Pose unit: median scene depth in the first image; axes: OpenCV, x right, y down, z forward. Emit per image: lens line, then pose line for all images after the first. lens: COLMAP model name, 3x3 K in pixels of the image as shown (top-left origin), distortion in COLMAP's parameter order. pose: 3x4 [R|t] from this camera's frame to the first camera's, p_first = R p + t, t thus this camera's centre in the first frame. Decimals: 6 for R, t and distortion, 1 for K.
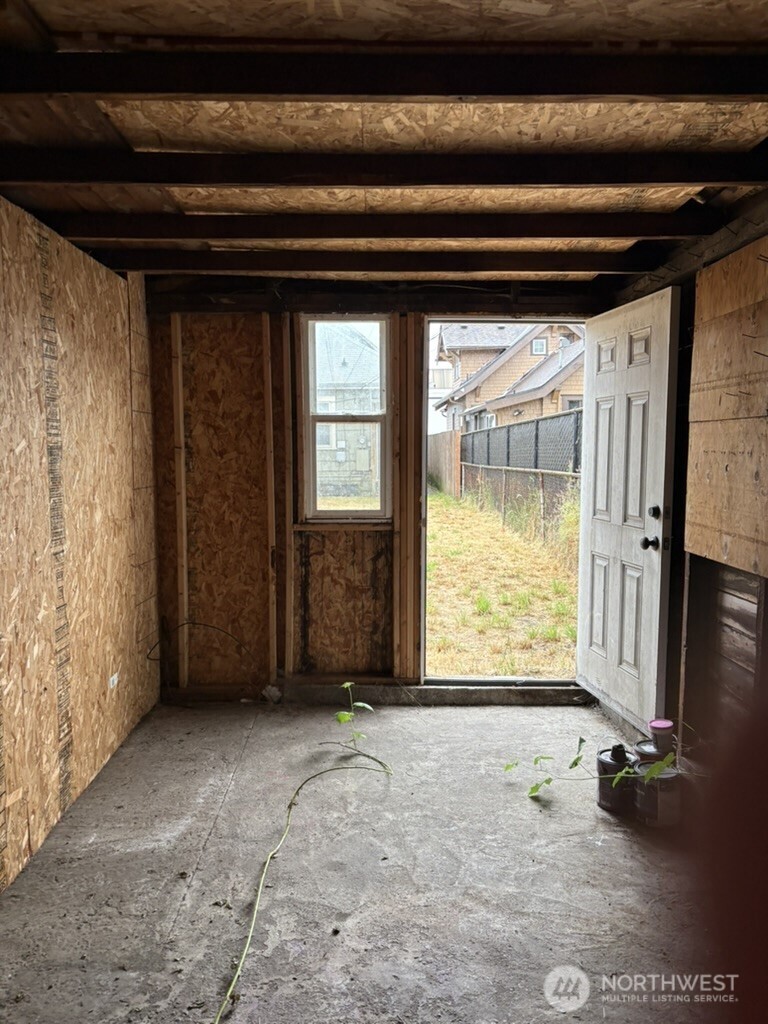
lens RADIAL K [[771.2, 0, 382.2], [0, 771.2, 514.4], [0, 0, 1]] dist [0.020457, -0.014249]
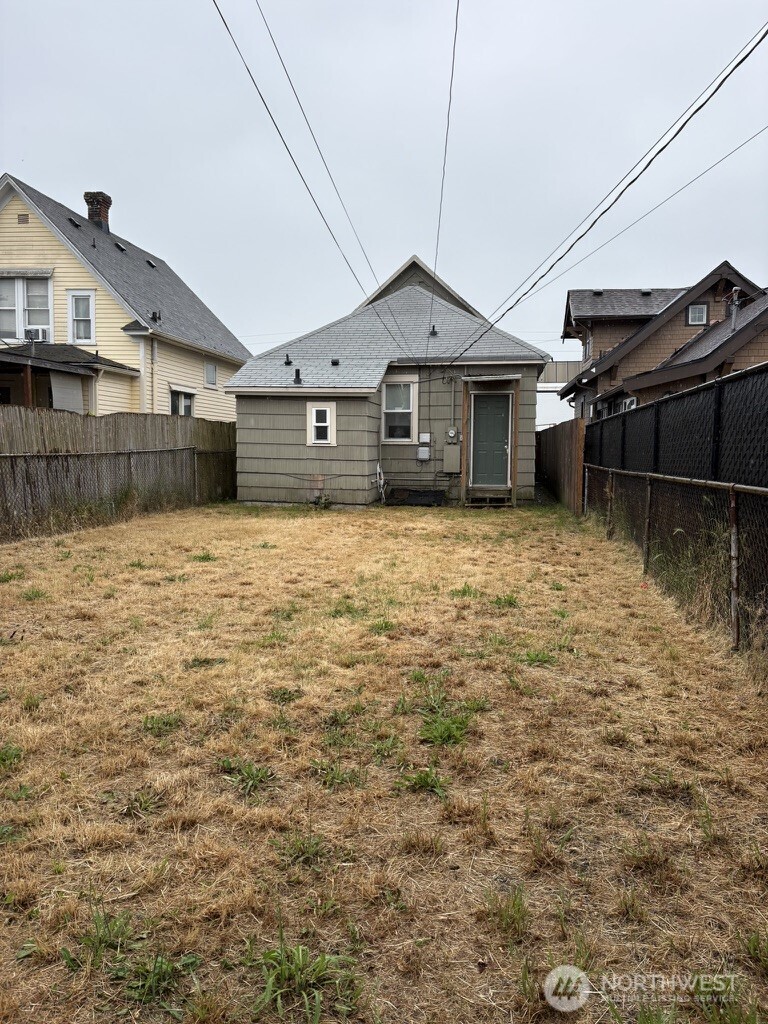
lens RADIAL K [[771.2, 0, 387.8], [0, 771.2, 510.1], [0, 0, 1]] dist [0.020457, -0.014249]
pose [[0.986386, 0.022561, -0.162889, 0.037205], [-0.023071, 0.999733, -0.001241, -0.017939], [0.162818, 0.004982, 0.986644, 0.246996]]
